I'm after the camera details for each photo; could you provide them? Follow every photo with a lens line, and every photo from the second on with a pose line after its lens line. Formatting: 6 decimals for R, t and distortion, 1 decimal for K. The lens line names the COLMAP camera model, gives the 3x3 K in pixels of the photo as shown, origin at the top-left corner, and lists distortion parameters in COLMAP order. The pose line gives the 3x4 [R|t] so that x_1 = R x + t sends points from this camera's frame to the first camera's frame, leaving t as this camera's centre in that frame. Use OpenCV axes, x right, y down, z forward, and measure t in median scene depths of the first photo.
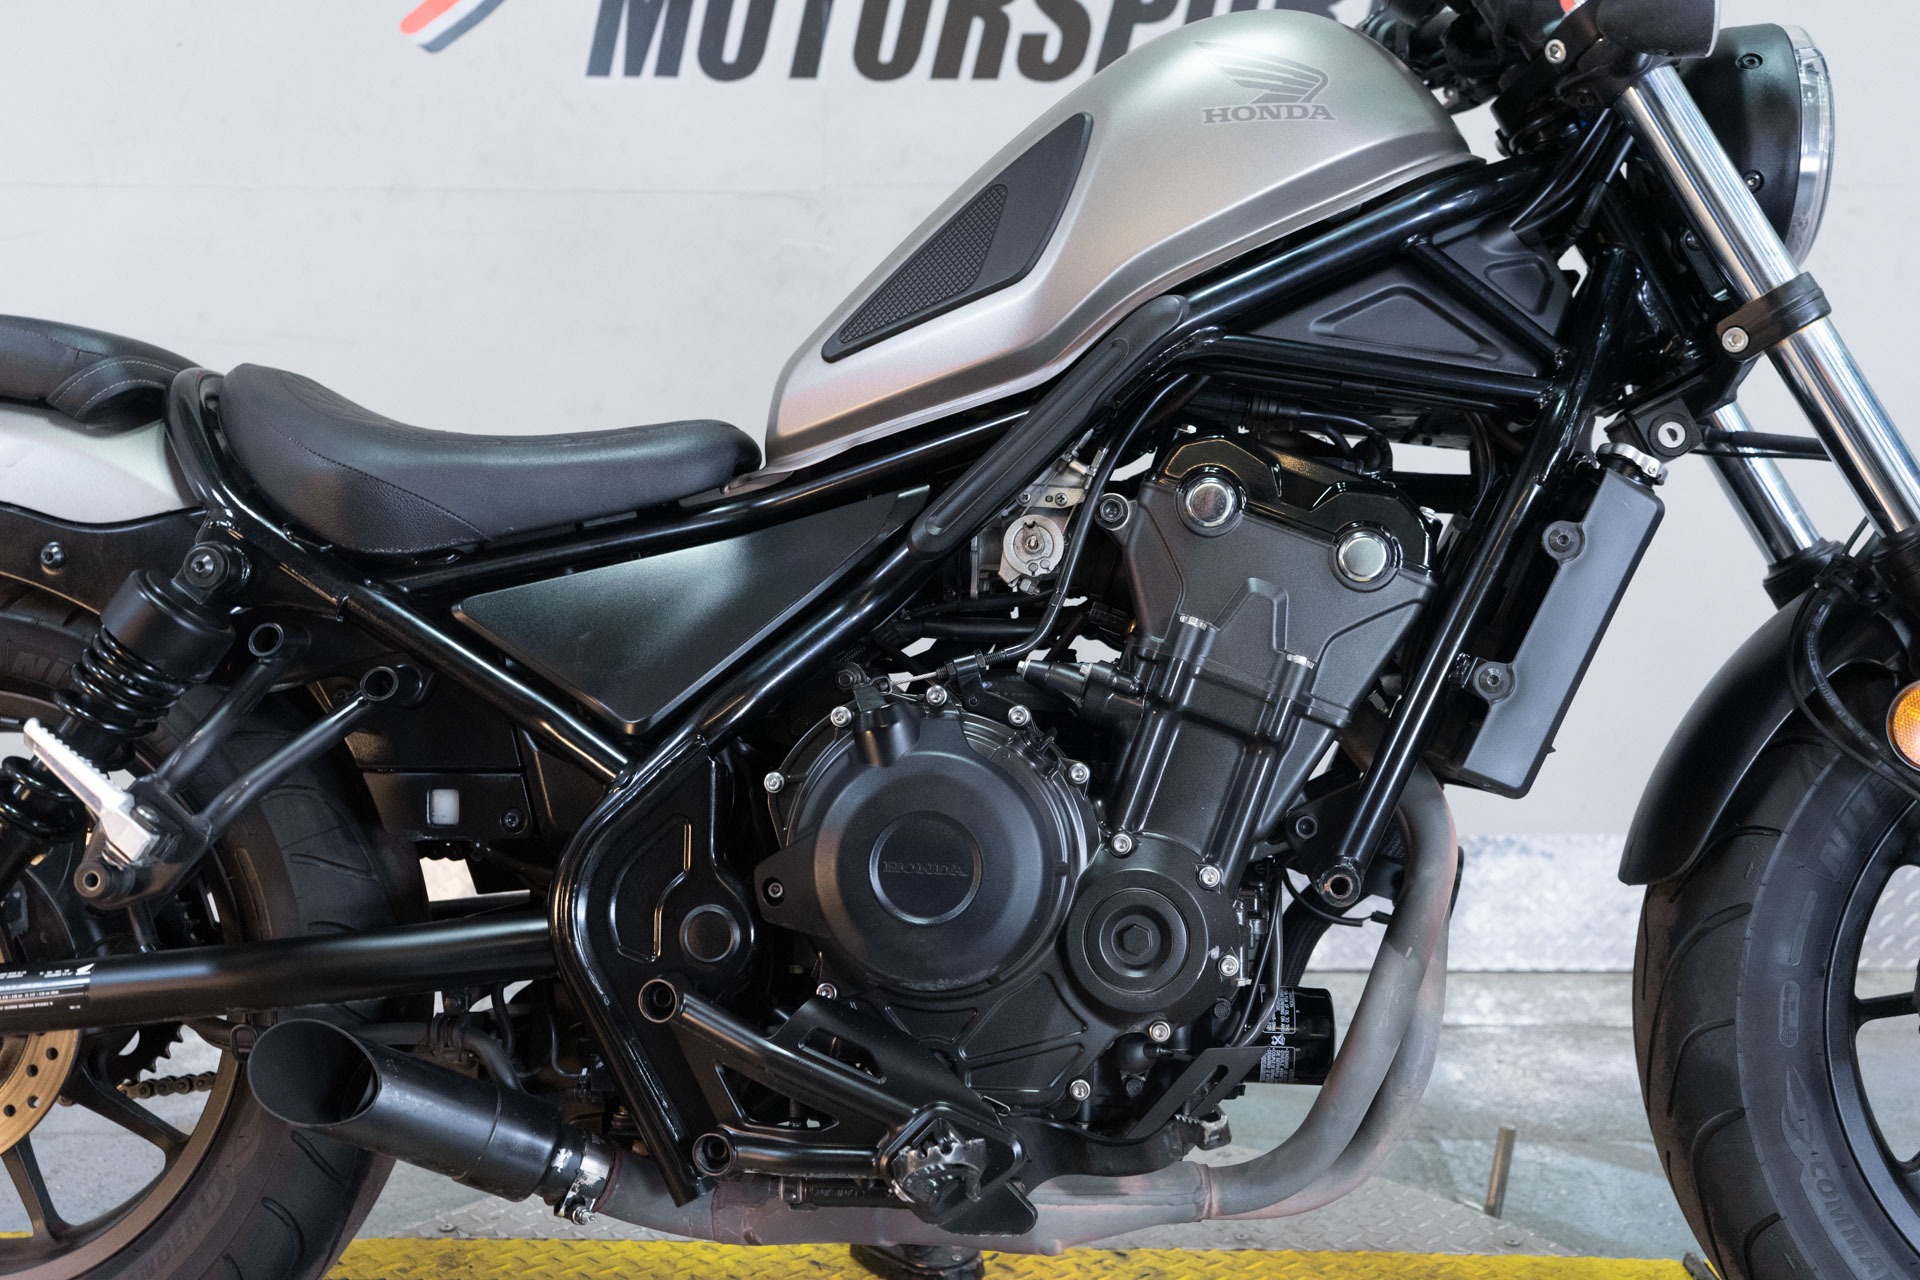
lens RADIAL K [[1870.0, 0, 953.0], [0, 1870.0, 629.8], [0, 0, 1]] dist [0.019014, 0.000000]
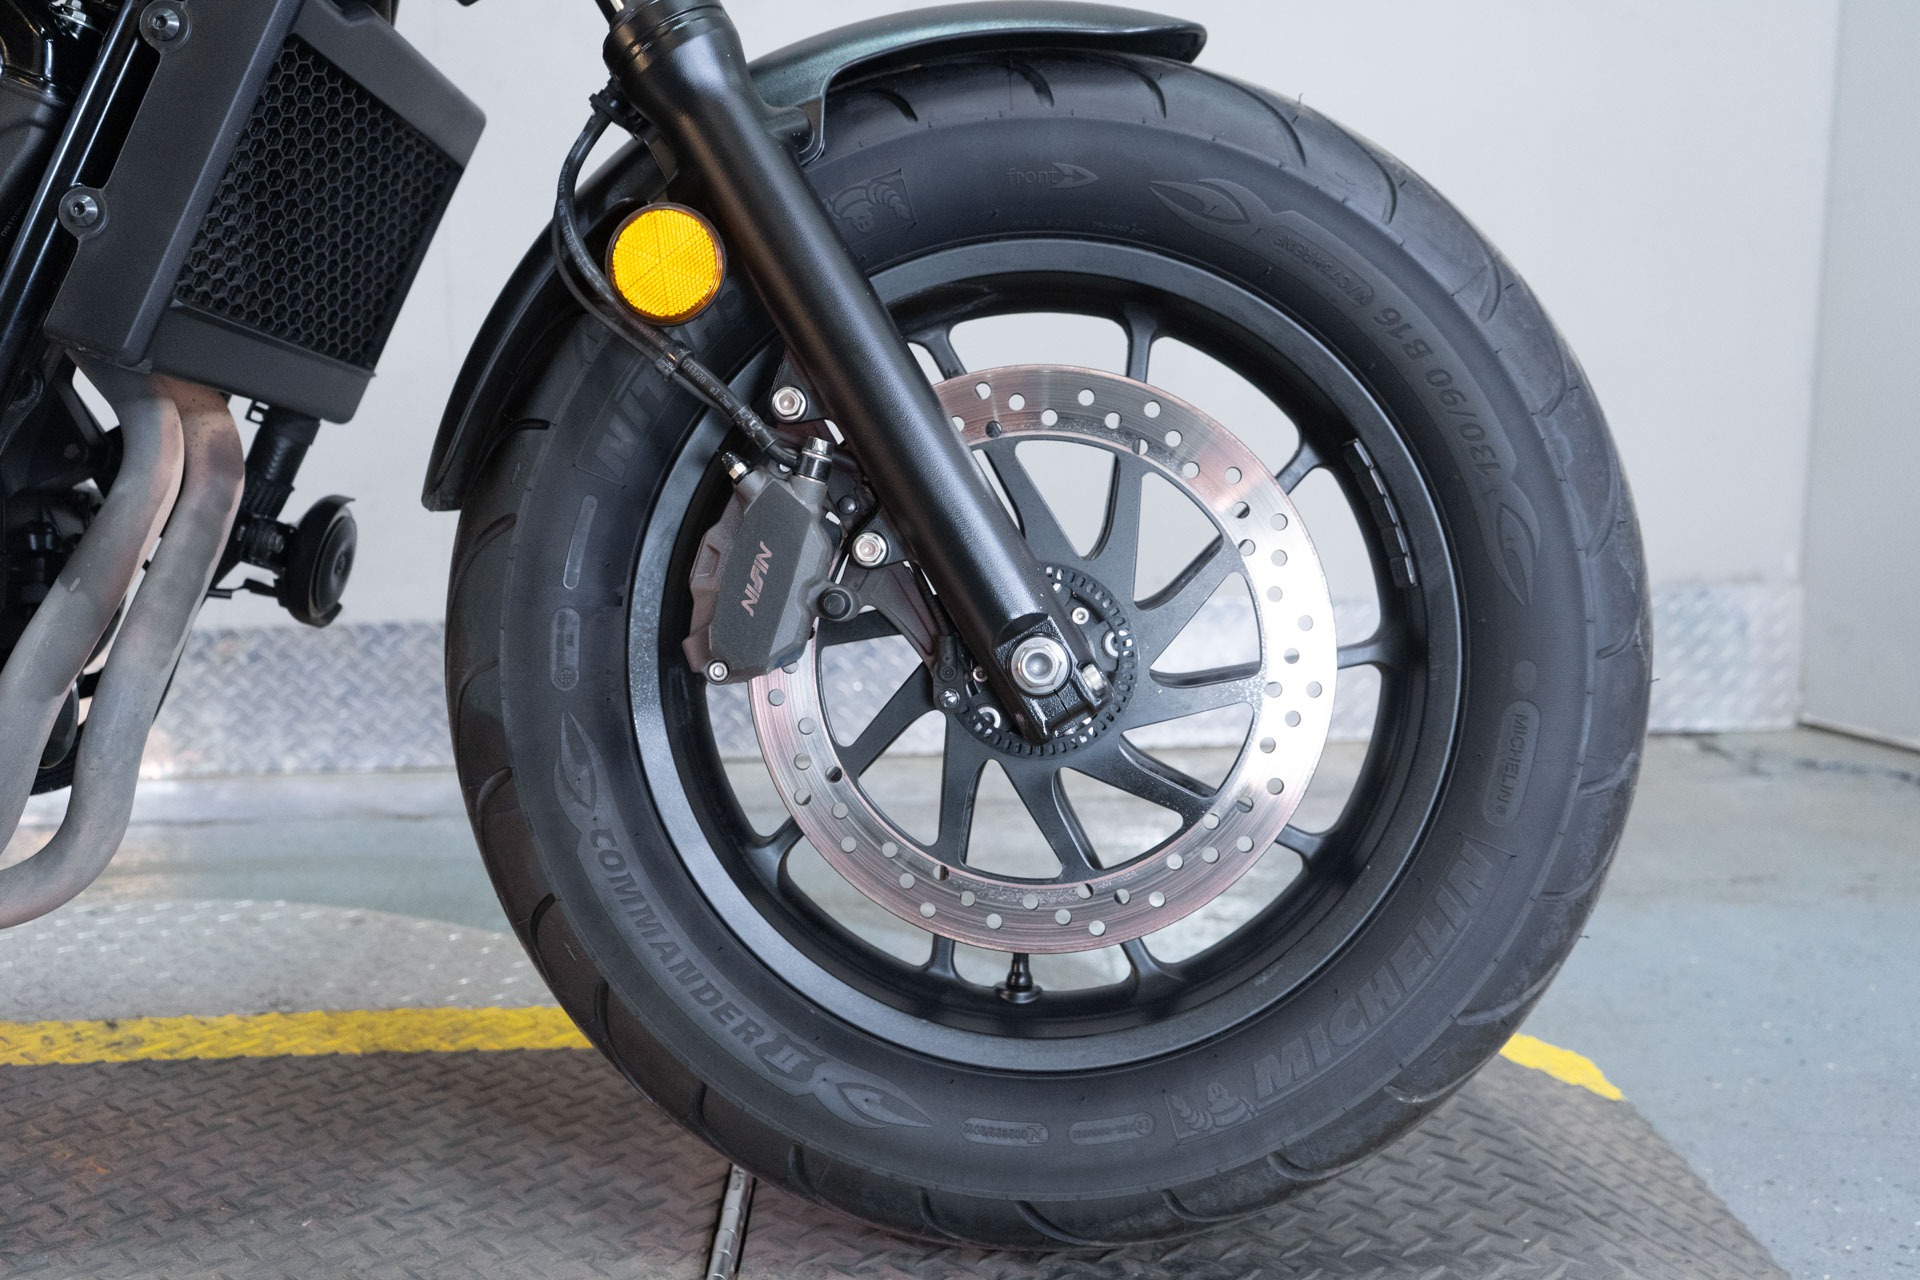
lens RADIAL K [[1870.0, 0, 947.1], [0, 1870.0, 598.4], [0, 0, 1]] dist [0.019014, 0.000000]
pose [[0.997111, -0.021820, 0.072754, 0.551028], [0.018557, 0.998804, 0.045231, 0.149156], [-0.073654, -0.043750, 0.996324, 0.186821]]
